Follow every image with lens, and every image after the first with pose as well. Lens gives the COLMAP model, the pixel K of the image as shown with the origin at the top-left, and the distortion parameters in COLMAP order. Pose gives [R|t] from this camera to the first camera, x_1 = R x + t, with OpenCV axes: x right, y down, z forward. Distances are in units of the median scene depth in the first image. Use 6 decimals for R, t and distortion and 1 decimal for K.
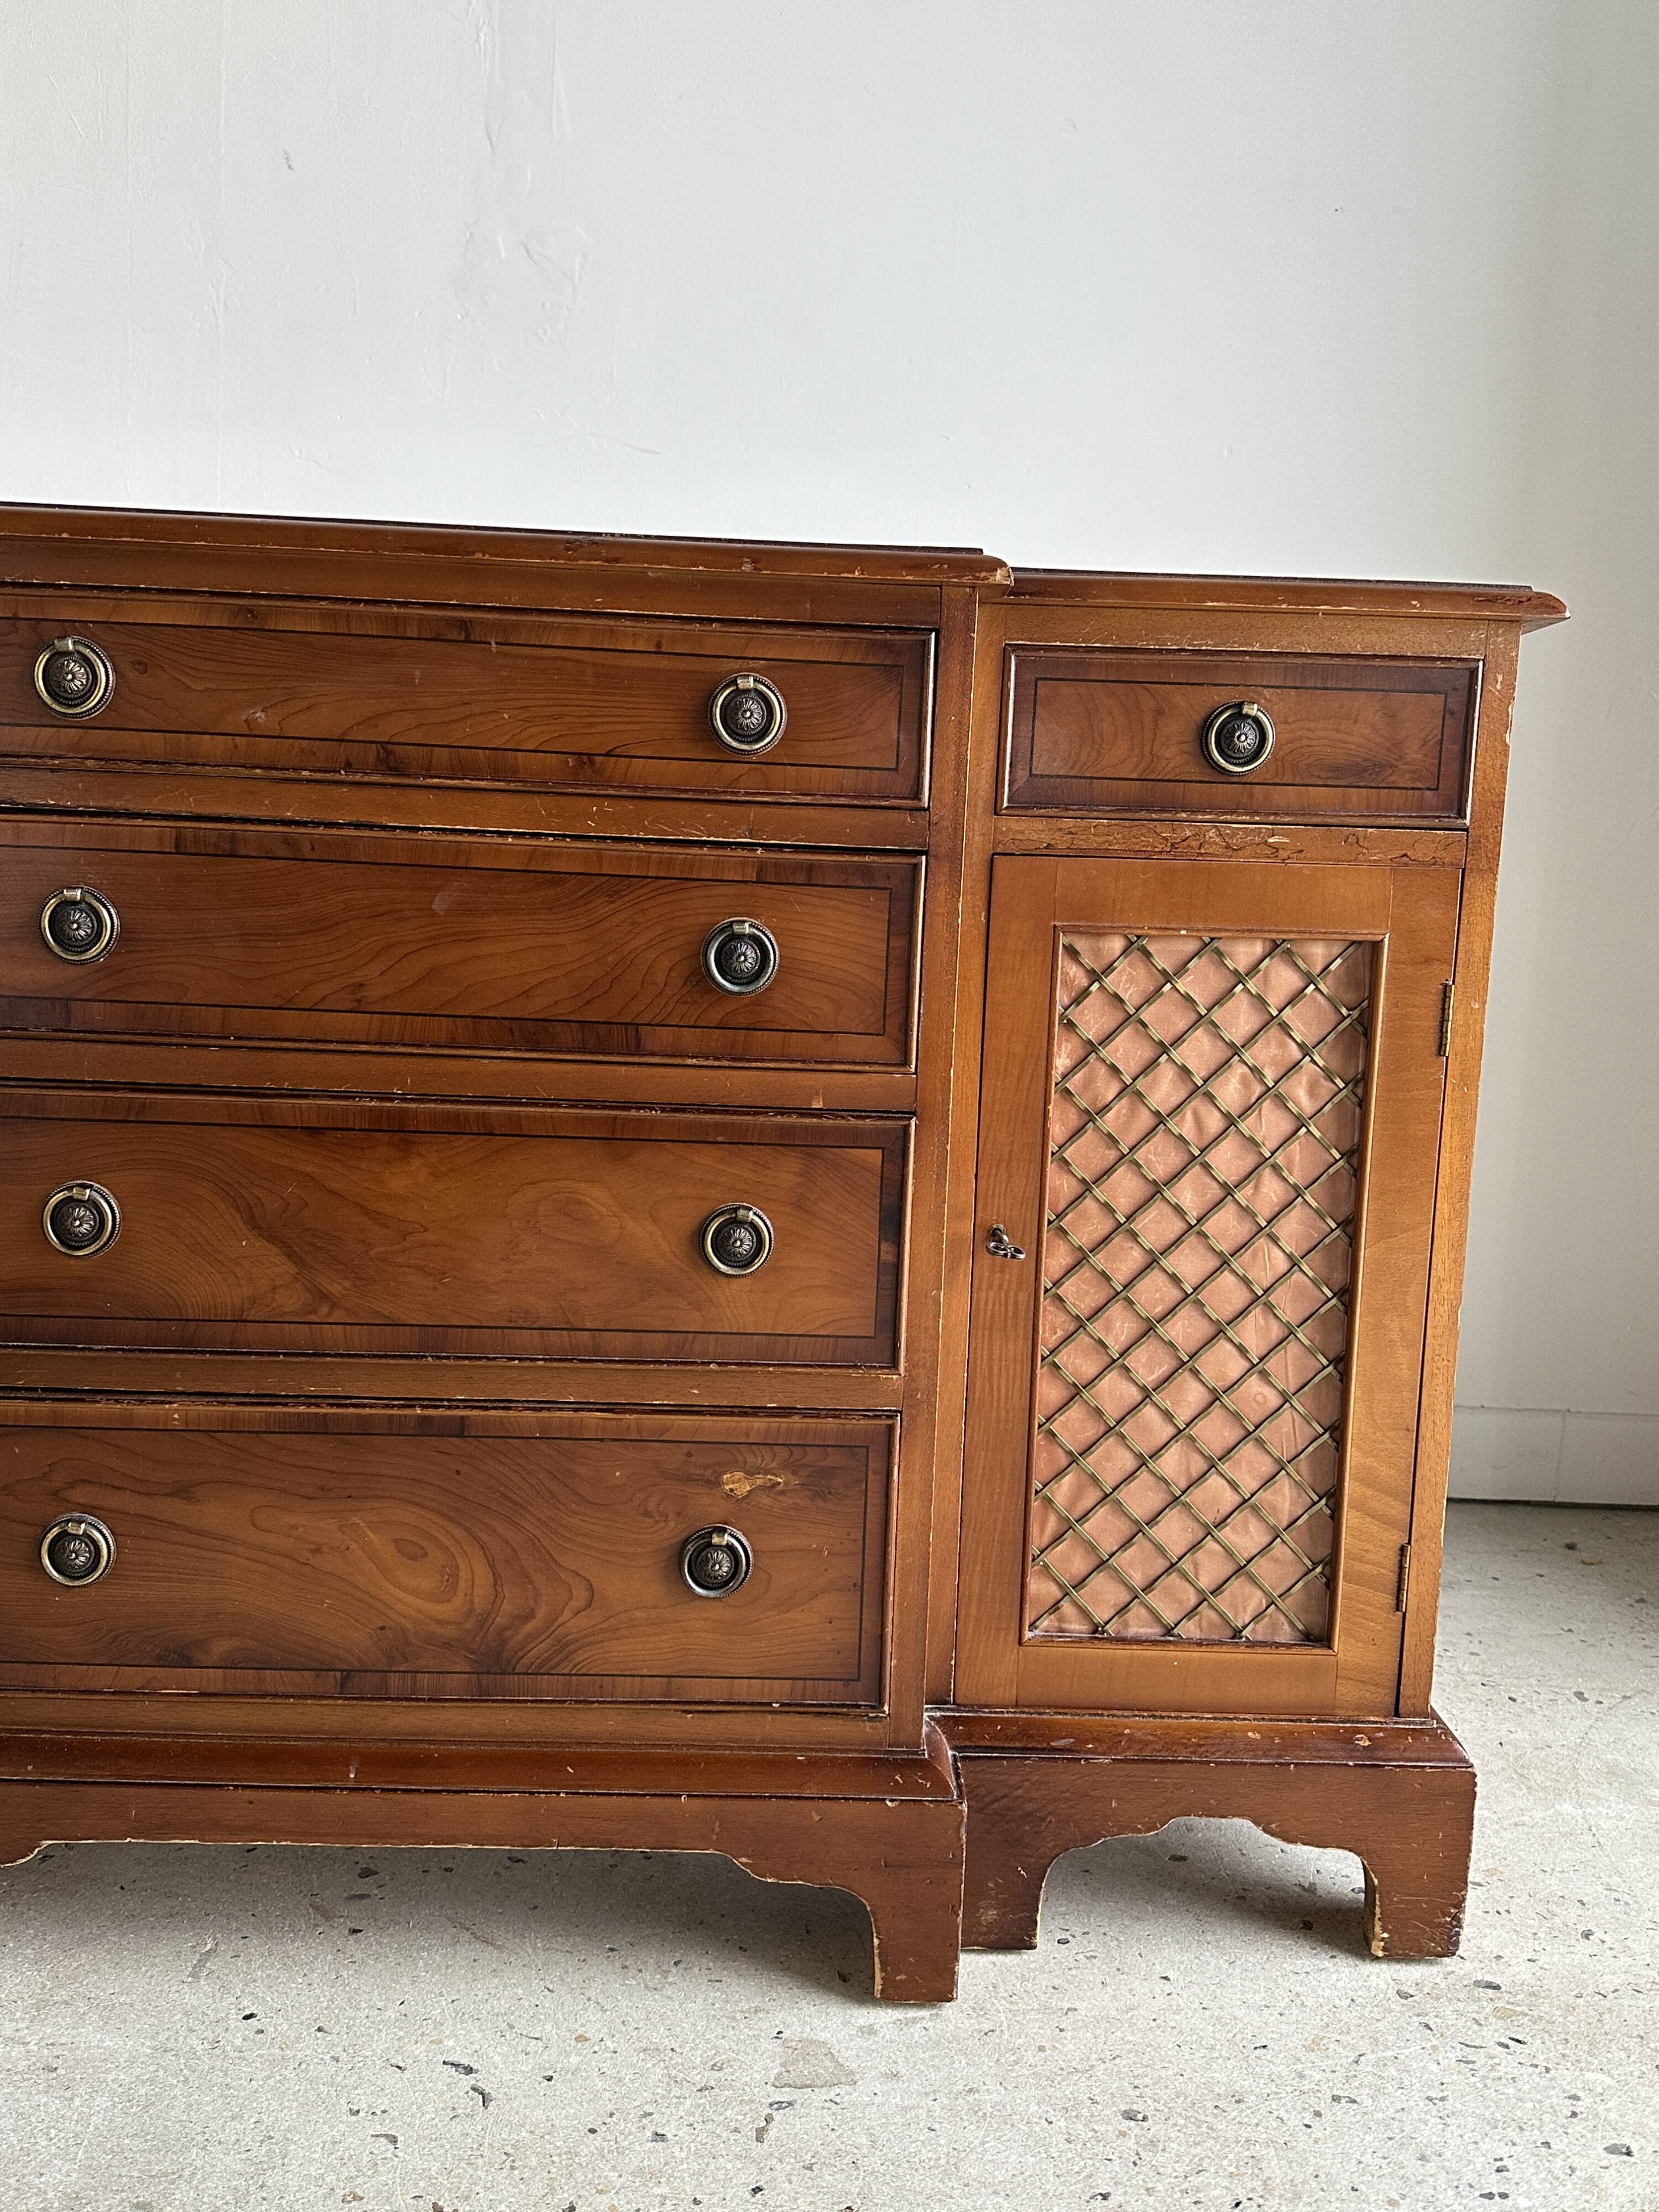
lens RADIAL K [[1860.8, 0, 837.0], [0, 1860.8, 1114.7], [0, 0, 1]] dist [0.173289, -0.345118]
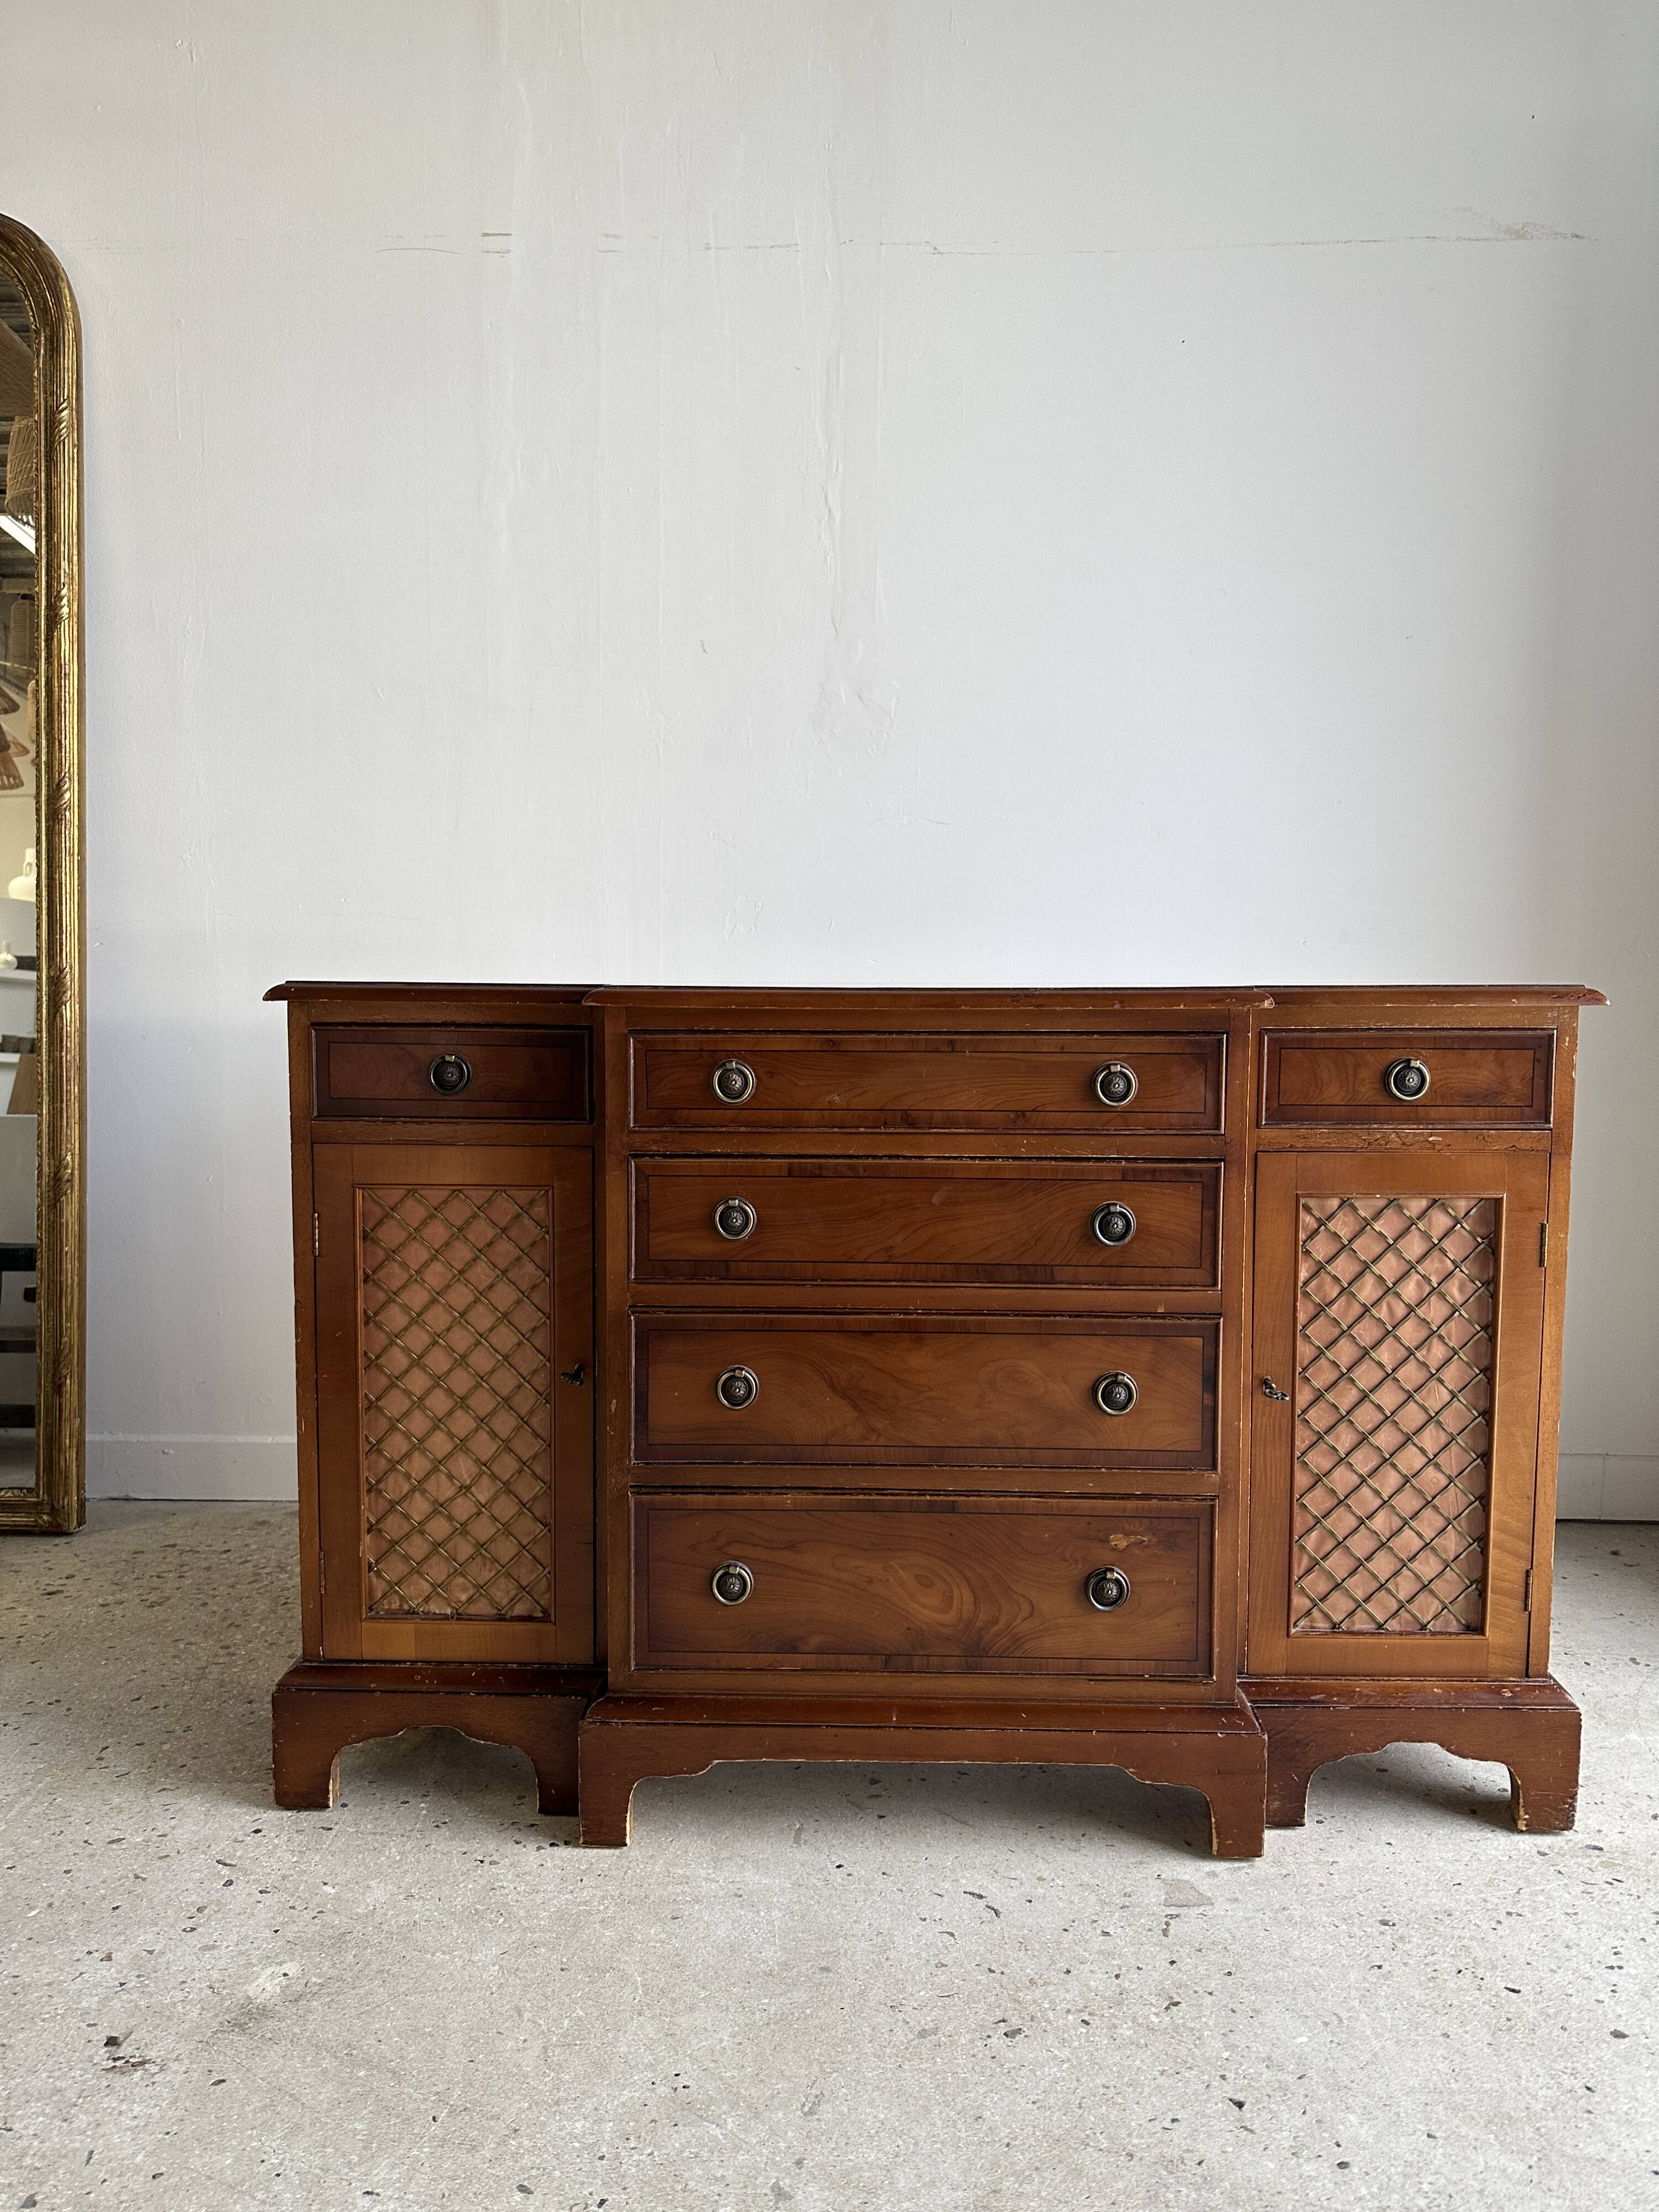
lens RADIAL K [[1559.3, 0, 831.2], [0, 1559.3, 1108.4], [0, 0, 1]] dist [0.098318, -0.157342]
pose [[0.997650, -0.031164, -0.061014, -0.206500], [0.028804, 0.998817, -0.039184, -0.134679], [0.062163, 0.037334, 0.997367, -0.406195]]
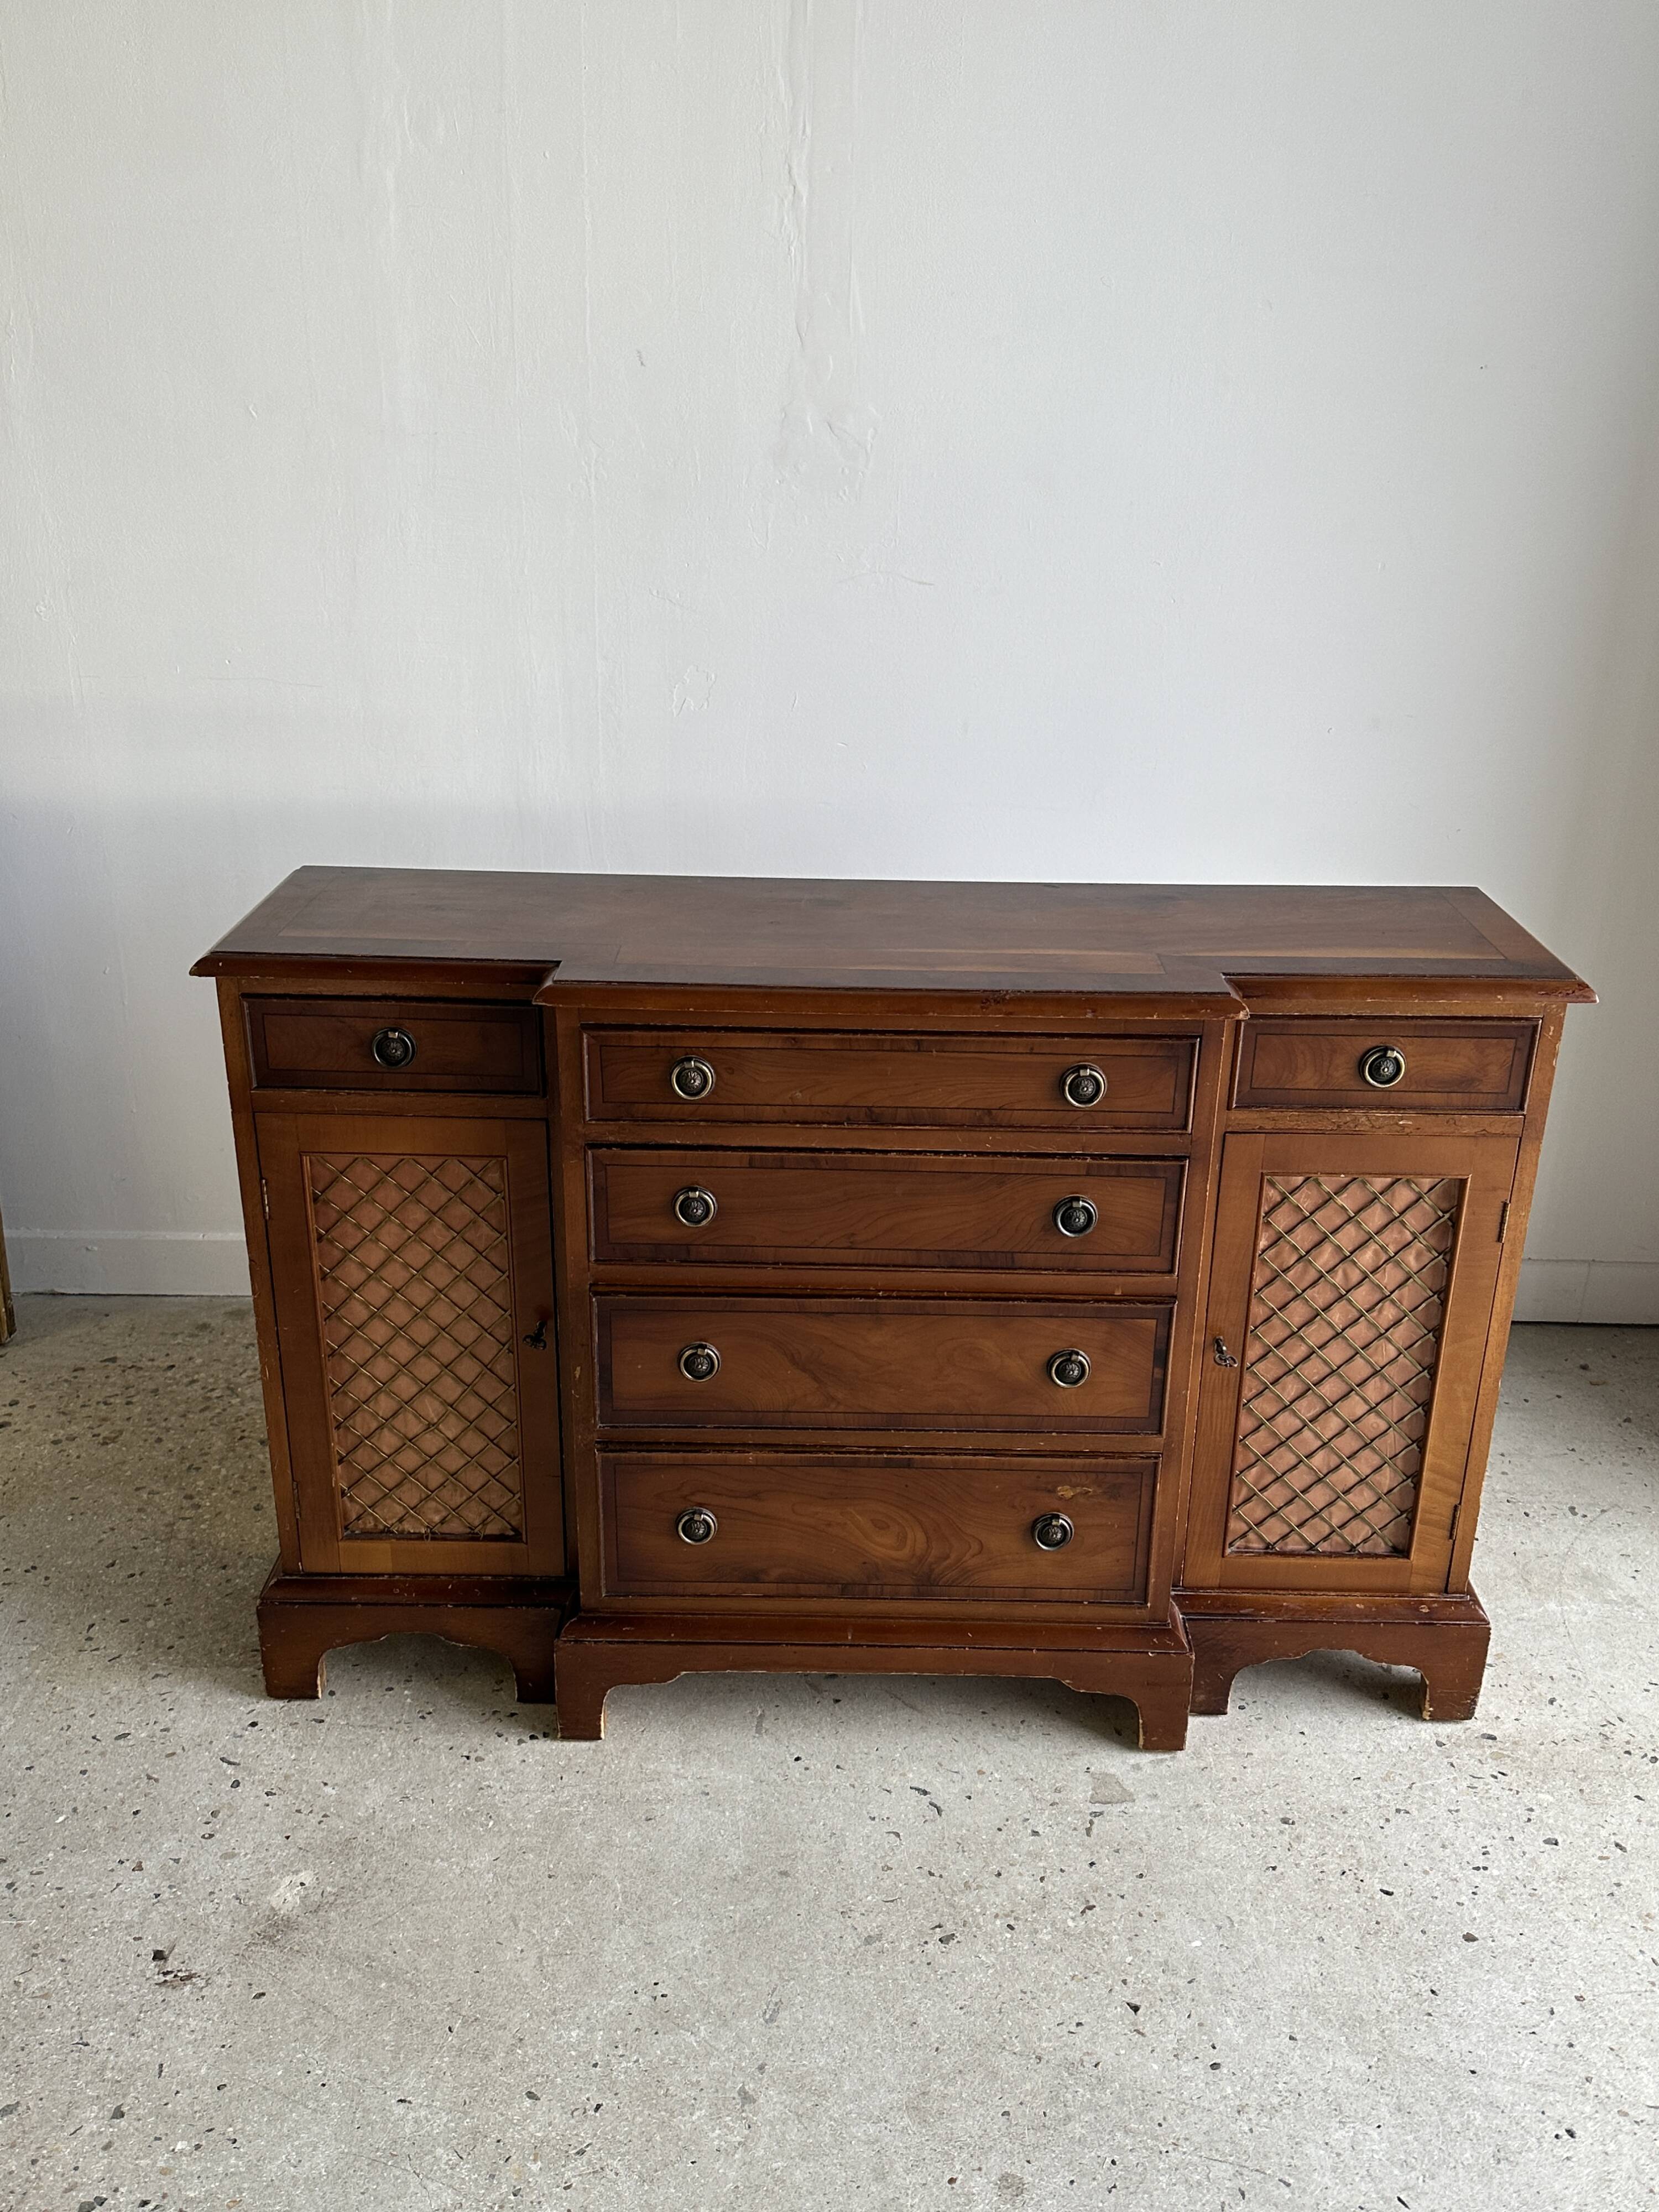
lens RADIAL K [[1858.6, 0, 845.2], [0, 1858.6, 1112.1], [0, 0, 1]] dist [0.231631, -0.570704]
pose [[0.999125, -0.007728, -0.041108, -0.179948], [0.018223, 0.965034, 0.261492, -0.590629], [0.037650, -0.262013, 0.964330, -0.582961]]
